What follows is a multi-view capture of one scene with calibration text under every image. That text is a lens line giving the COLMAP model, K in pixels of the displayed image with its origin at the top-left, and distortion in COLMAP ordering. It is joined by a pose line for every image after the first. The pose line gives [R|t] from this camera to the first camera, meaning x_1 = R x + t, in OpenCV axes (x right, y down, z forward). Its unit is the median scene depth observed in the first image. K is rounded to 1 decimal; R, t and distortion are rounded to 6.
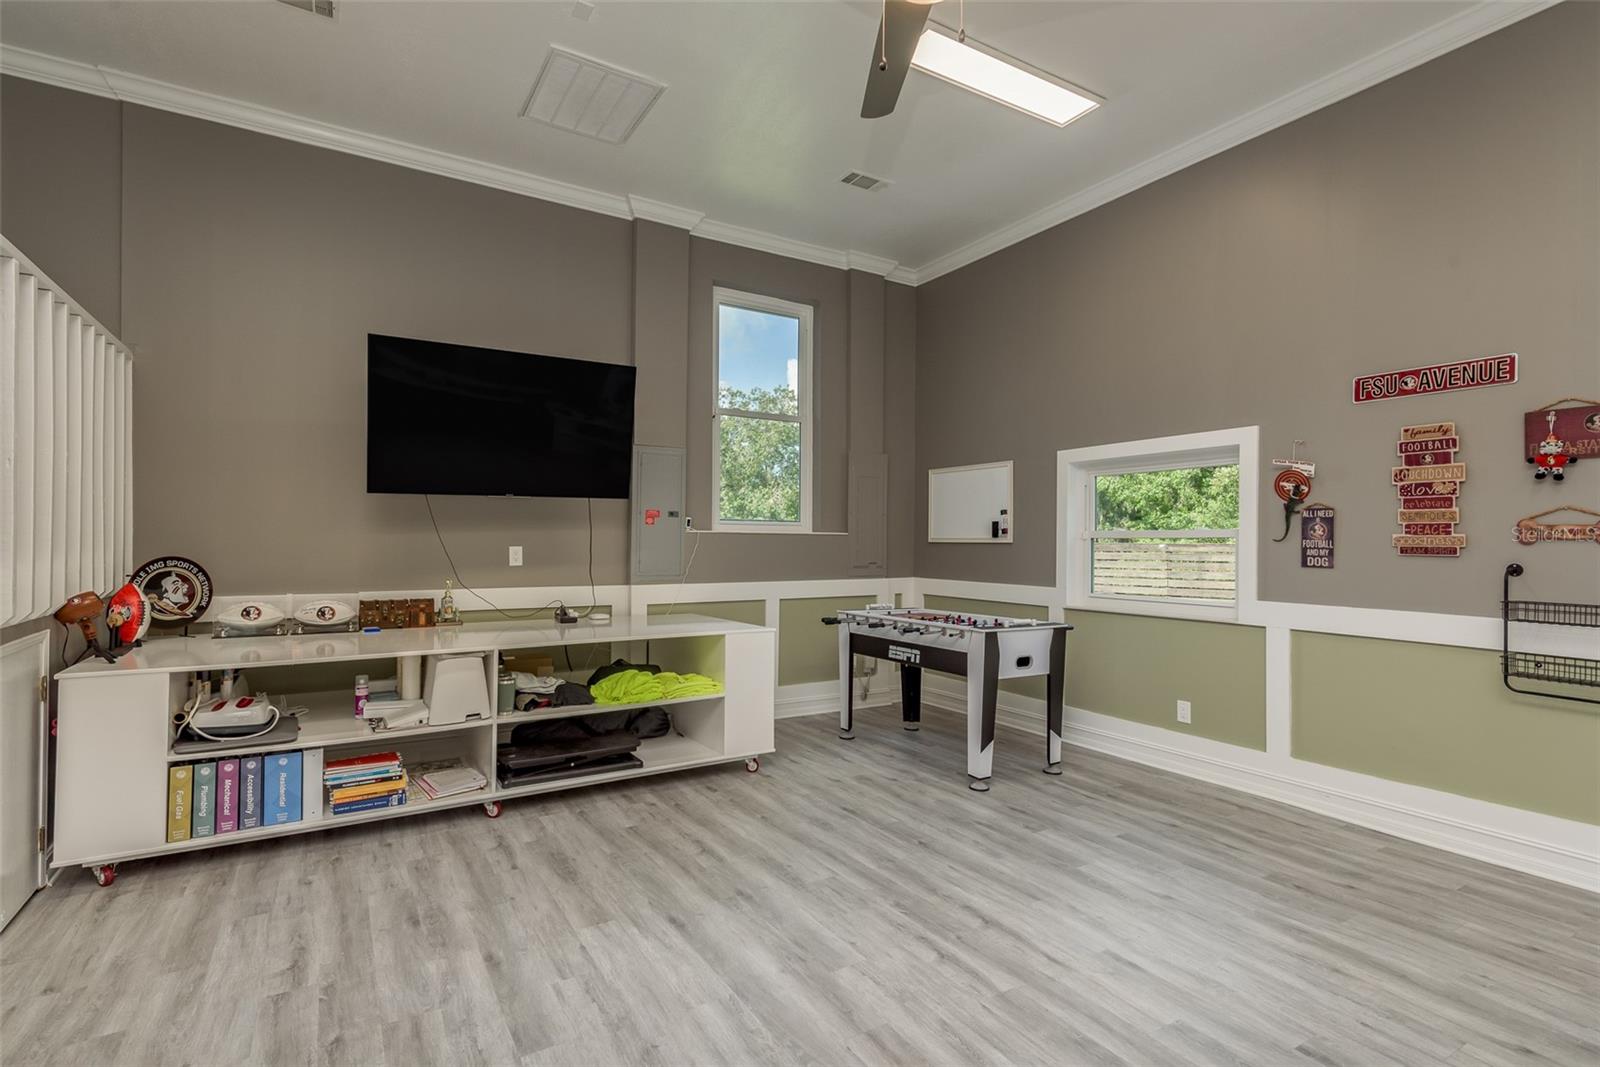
lens RADIAL K [[759.1, 0, 789.9], [0, 759.1, 529.1], [0, 0, 1]] dist [0.008676, -0.005100]
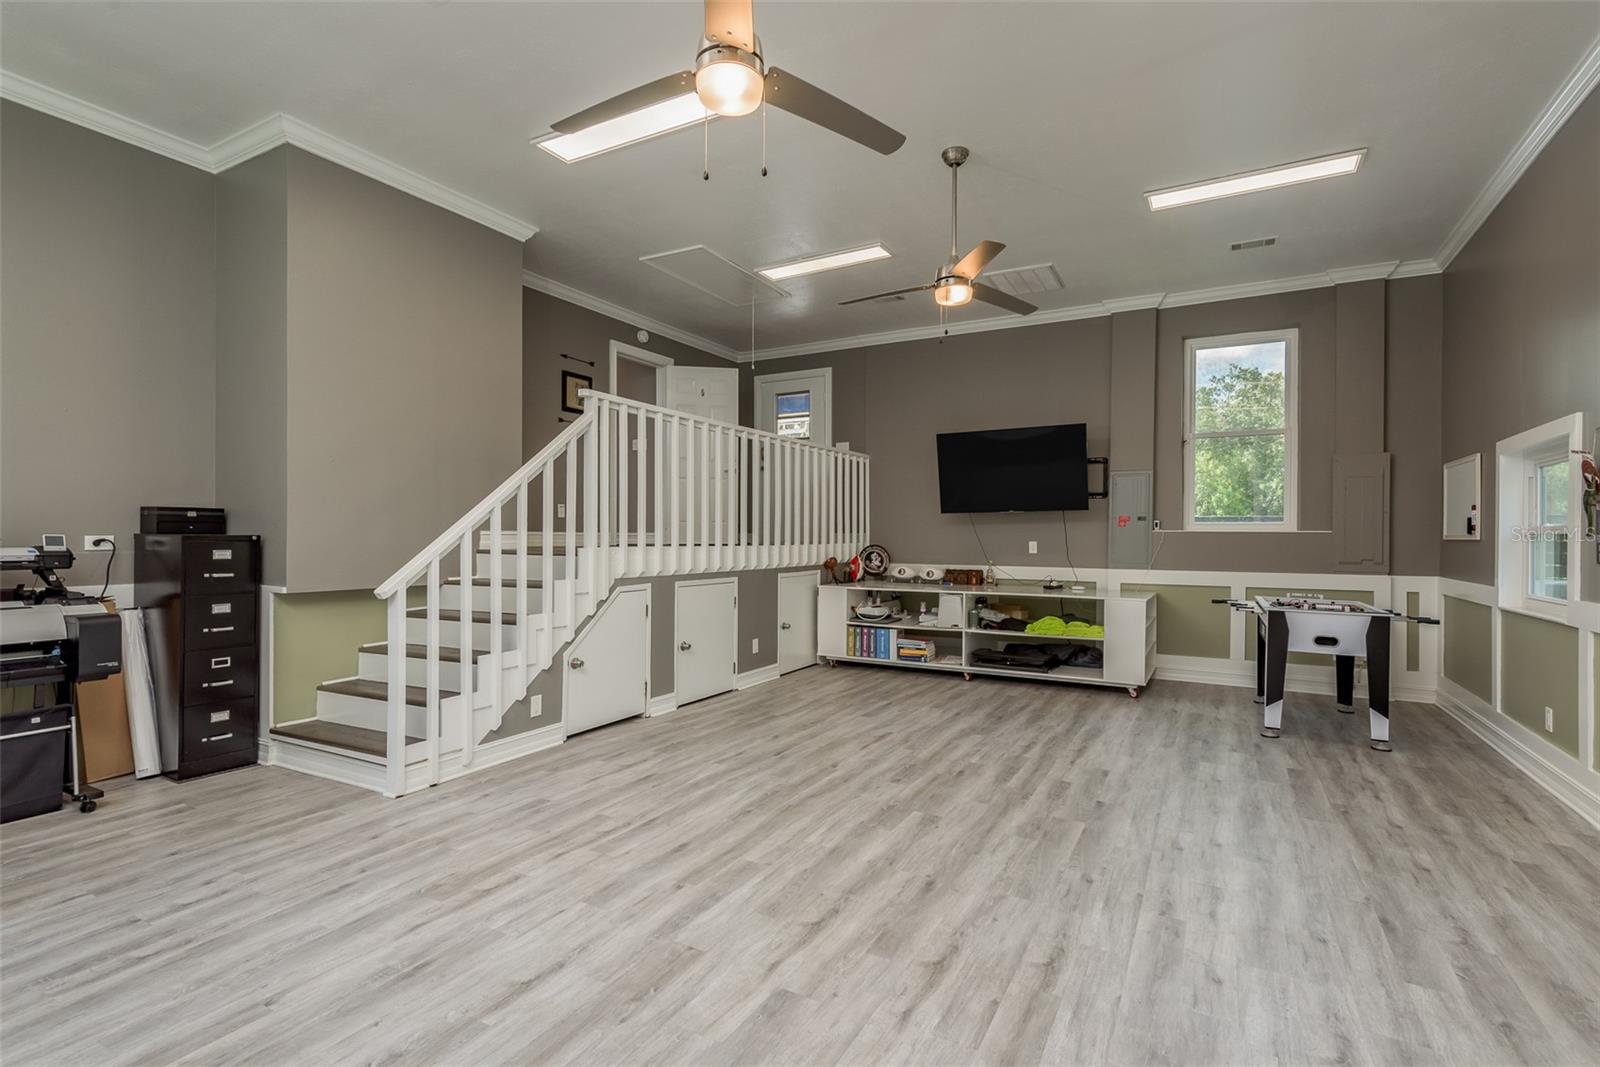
lens RADIAL K [[759.1, 0, 797.6], [0, 759.1, 532.9], [0, 0, 1]] dist [0.008676, -0.005100]
pose [[0.494400, -0.007601, -0.869201, 1.038207], [0.010394, 0.999942, -0.002832, 0.004613], [0.869172, -0.007634, 0.494451, -0.314141]]
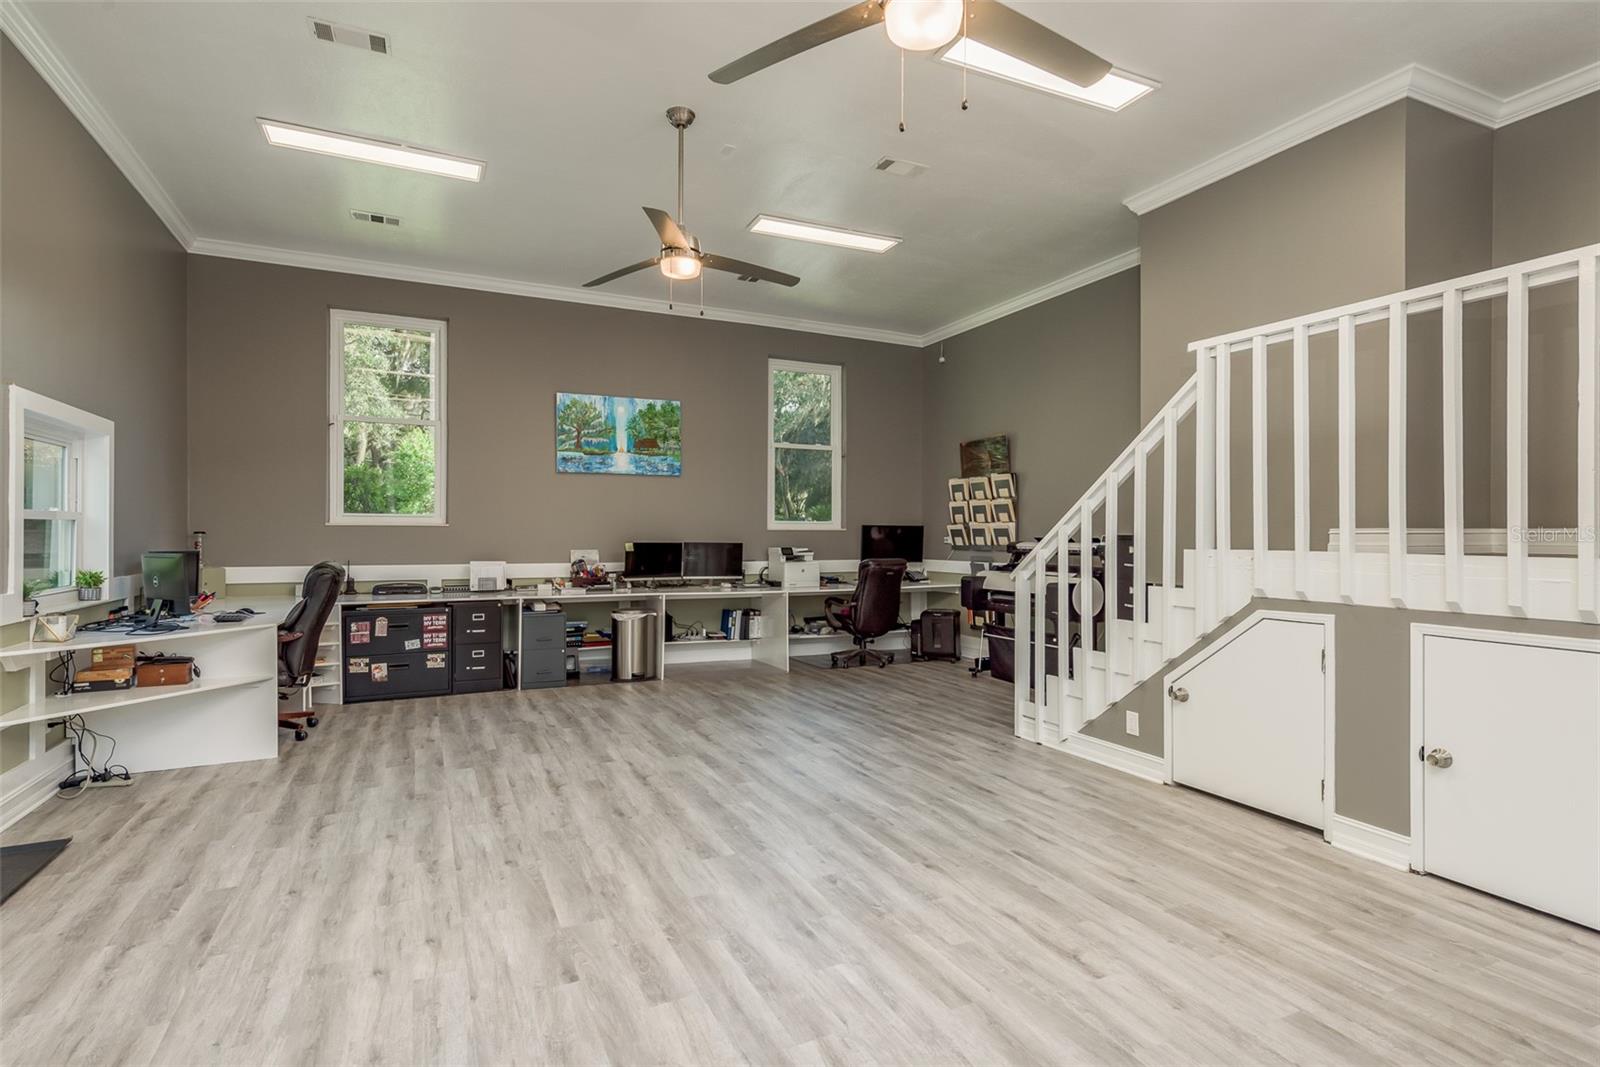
lens RADIAL K [[794.0, 0, 792.4], [0, 794.0, 535.2], [0, 0, 1]] dist [0.007364, -0.001748]
pose [[-0.994408, -0.011968, 0.104923, 0.127571], [-0.012985, 0.999875, -0.009017, 0.021477], [-0.104802, -0.010329, -0.994439, 1.128994]]
